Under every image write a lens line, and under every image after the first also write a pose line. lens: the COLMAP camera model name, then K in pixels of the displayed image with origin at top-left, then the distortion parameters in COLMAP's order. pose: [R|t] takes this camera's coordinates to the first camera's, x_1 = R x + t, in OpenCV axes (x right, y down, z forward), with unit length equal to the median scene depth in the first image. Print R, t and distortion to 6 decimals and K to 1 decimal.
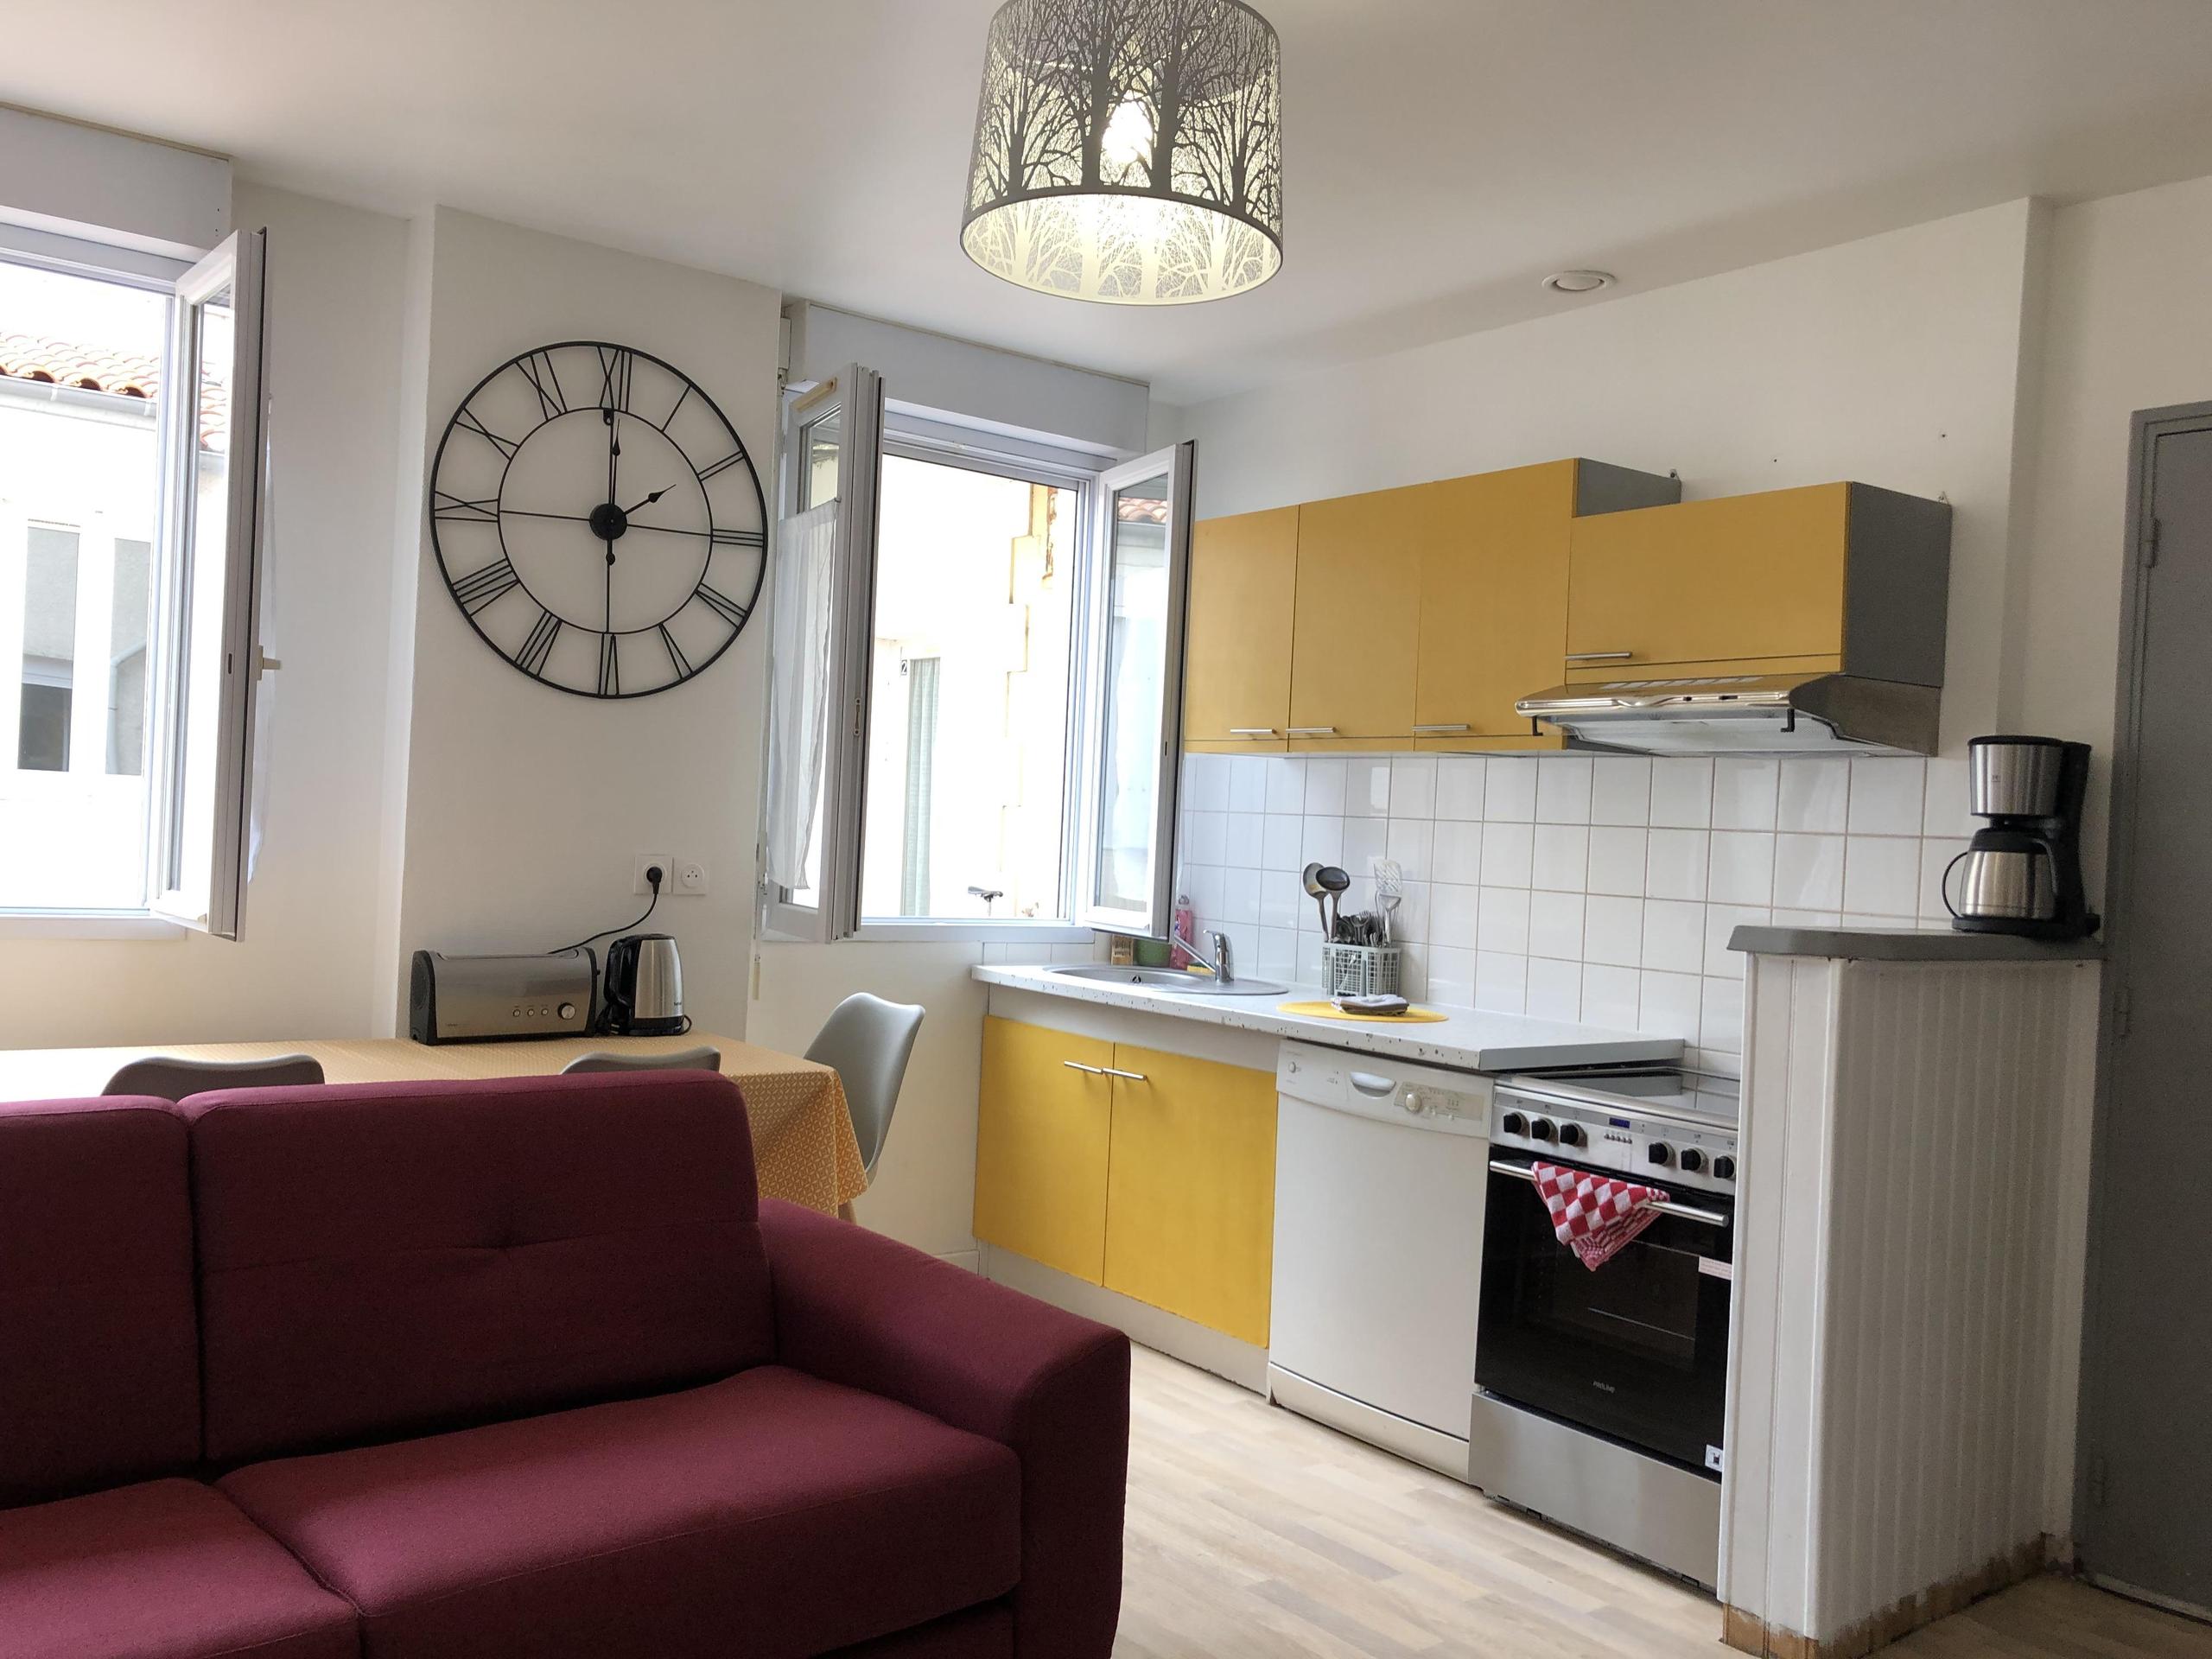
lens RADIAL K [[1791.9, 0, 1118.2], [0, 1791.9, 810.0], [0, 0, 1]] dist [-0.000584, 0.033938]
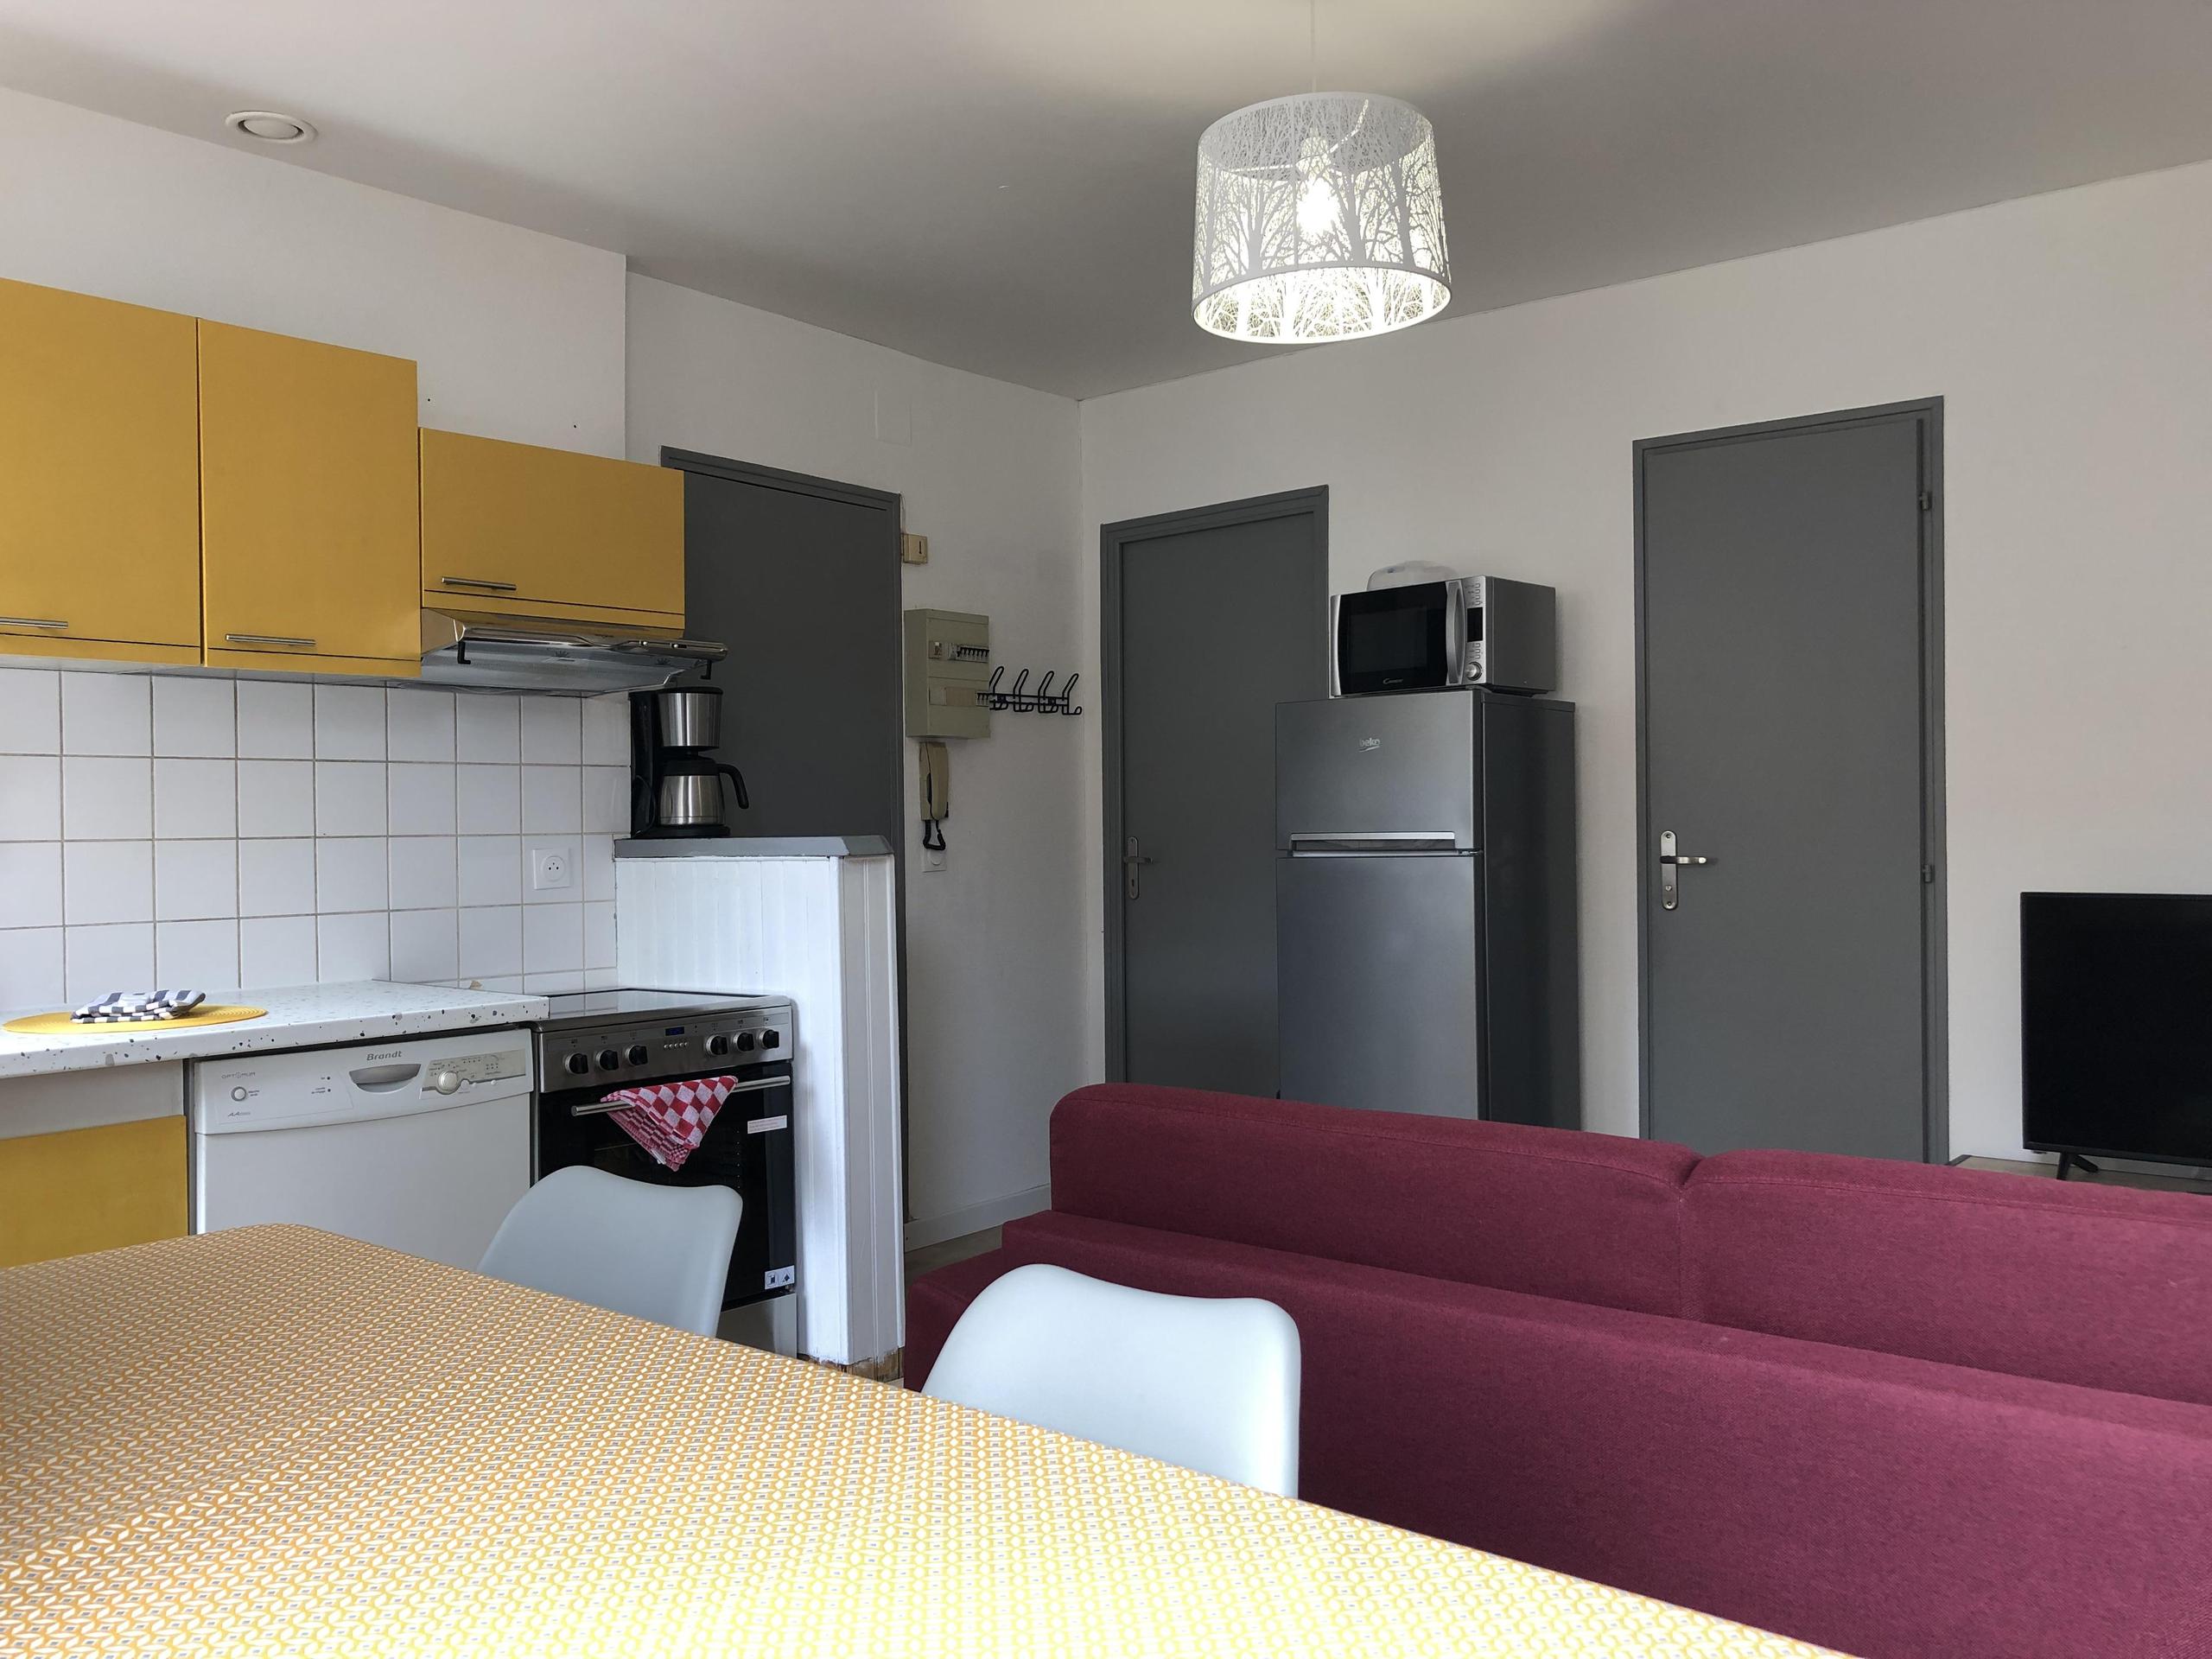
lens RADIAL K [[1791.9, 0, 1108.6], [0, 1791.9, 827.4], [0, 0, 1]] dist [-0.000584, 0.033938]
pose [[-0.208410, -0.055844, 0.976446, -0.680010], [-0.012178, 0.998439, 0.054502, -0.010902], [-0.977966, -0.000532, -0.208765, 0.784874]]
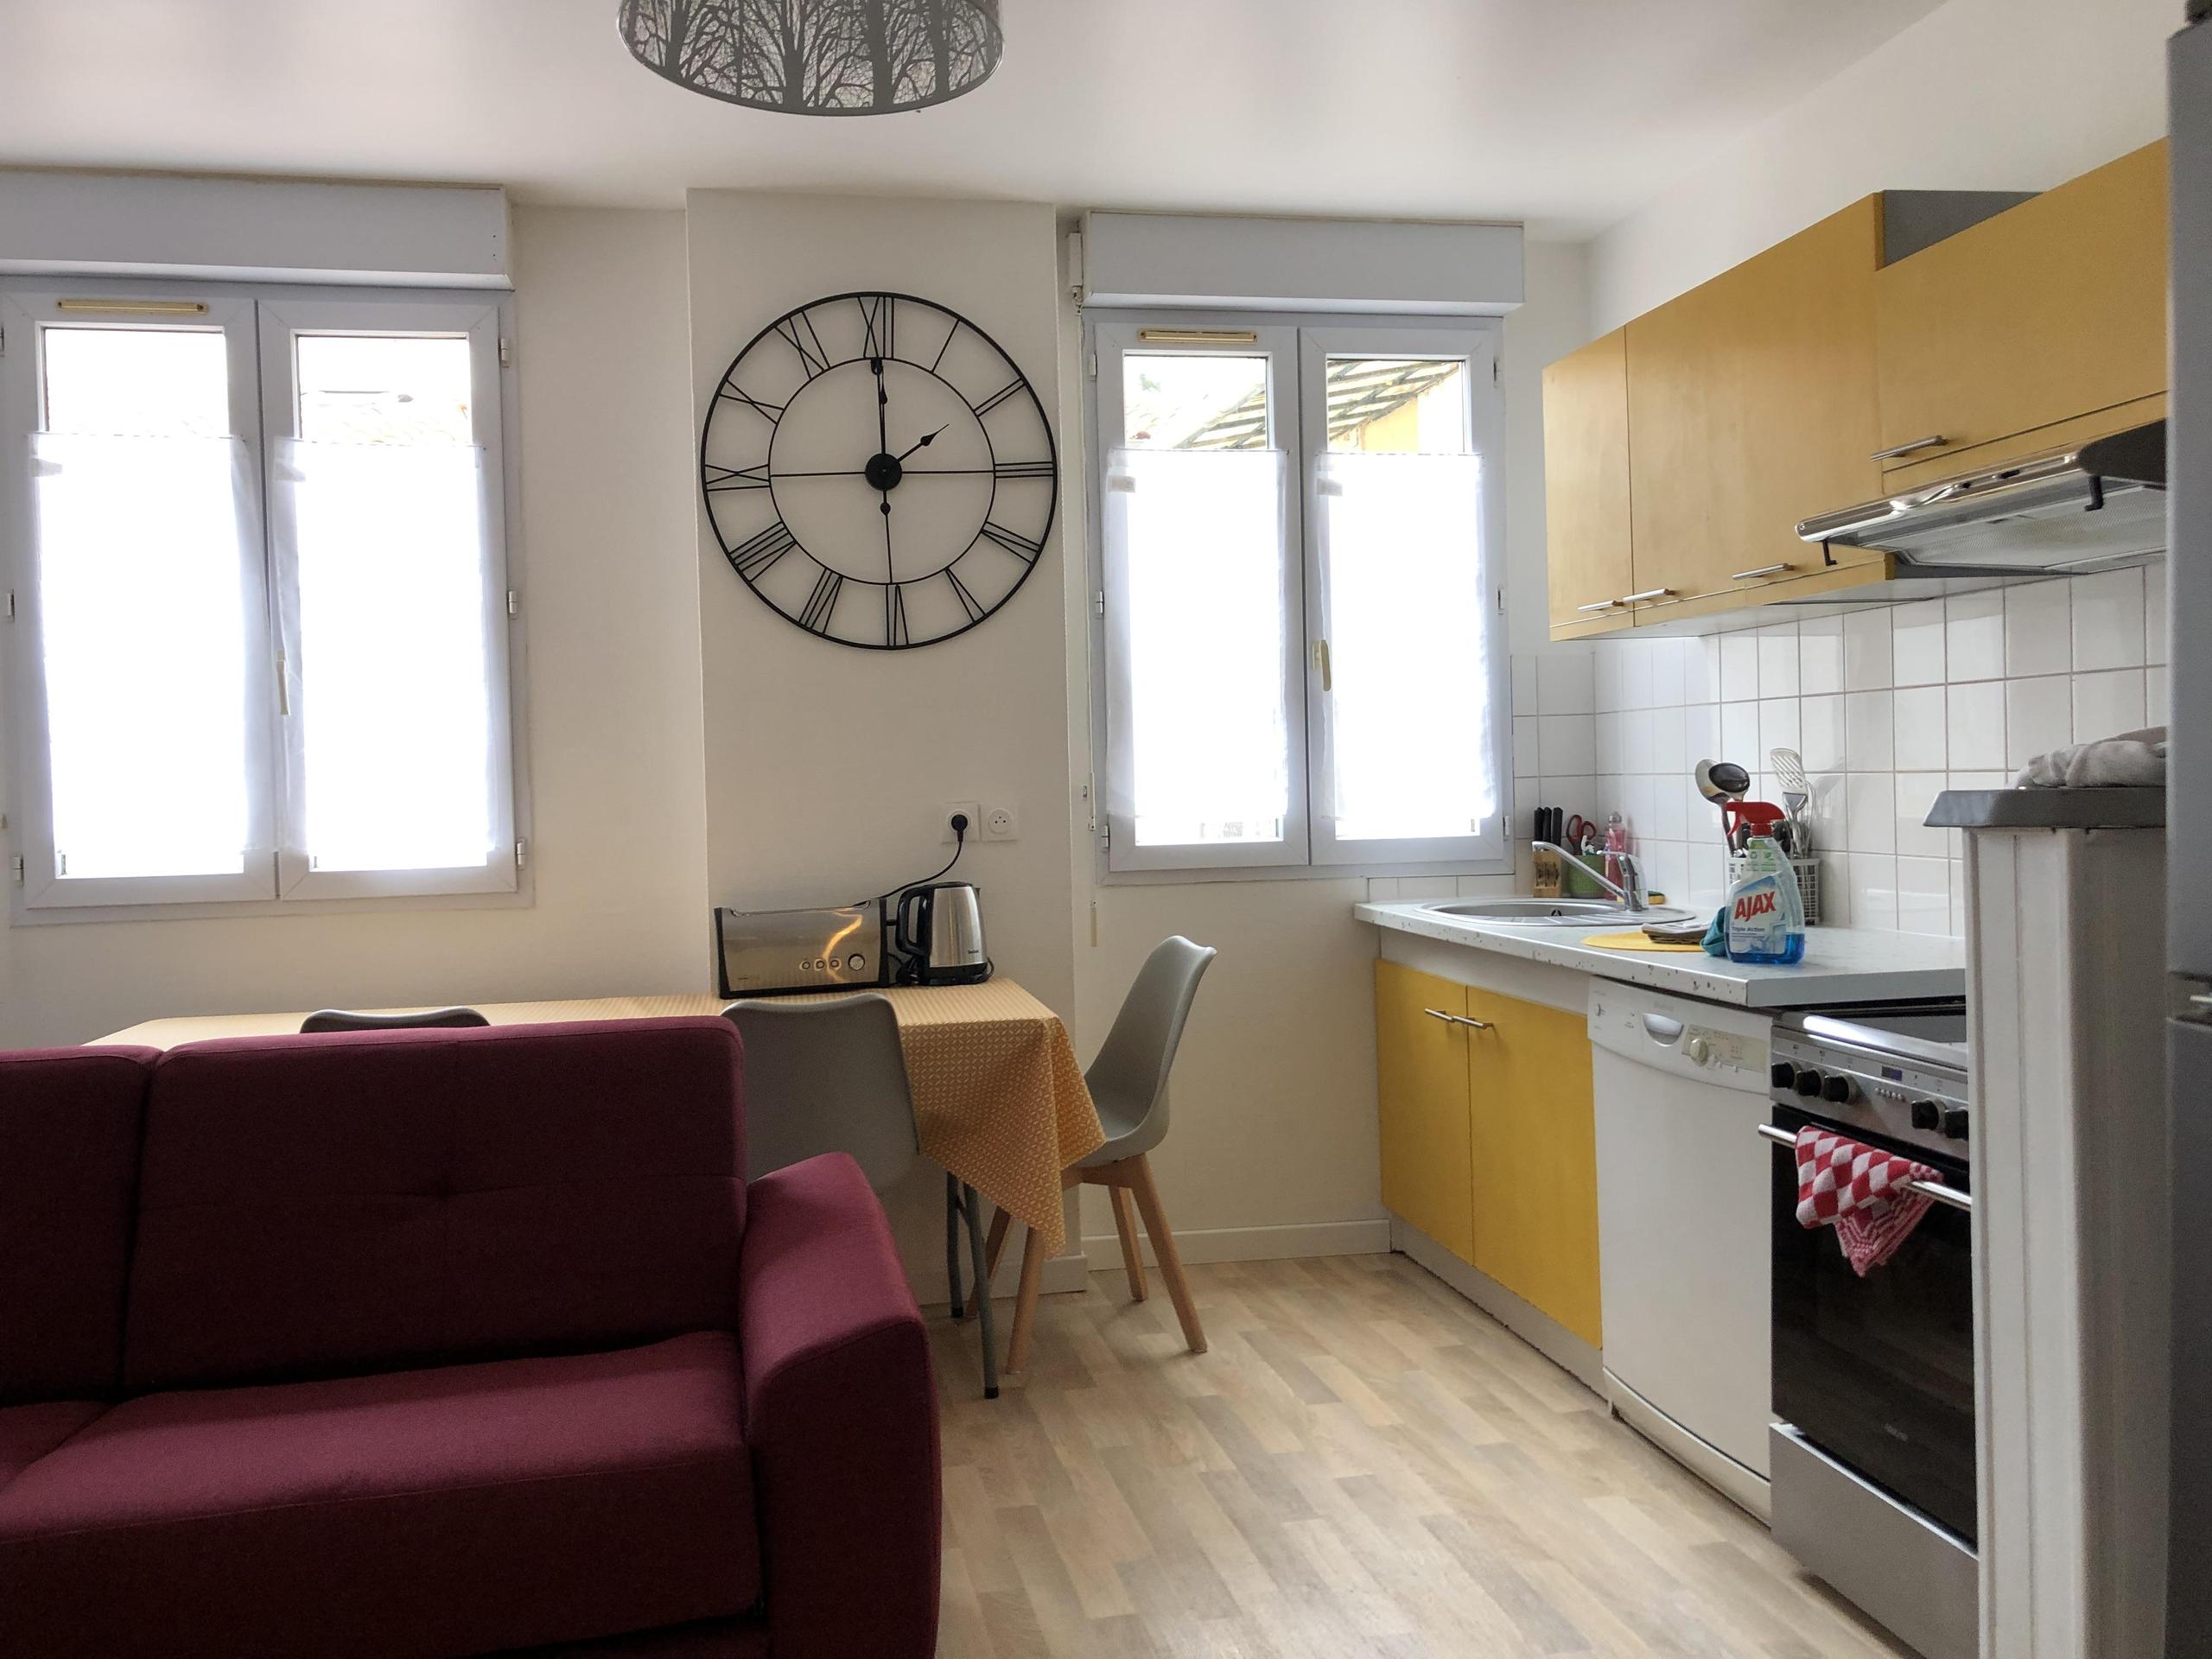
lens RADIAL K [[1791.9, 0, 1119.0], [0, 1791.9, 797.0], [0, 0, 1]] dist [-0.000584, 0.033938]
pose [[0.892267, -0.068199, -0.446327, 0.268876], [0.074688, 0.997202, -0.003062, 0.032565], [0.445288, -0.030603, 0.894865, 0.167325]]
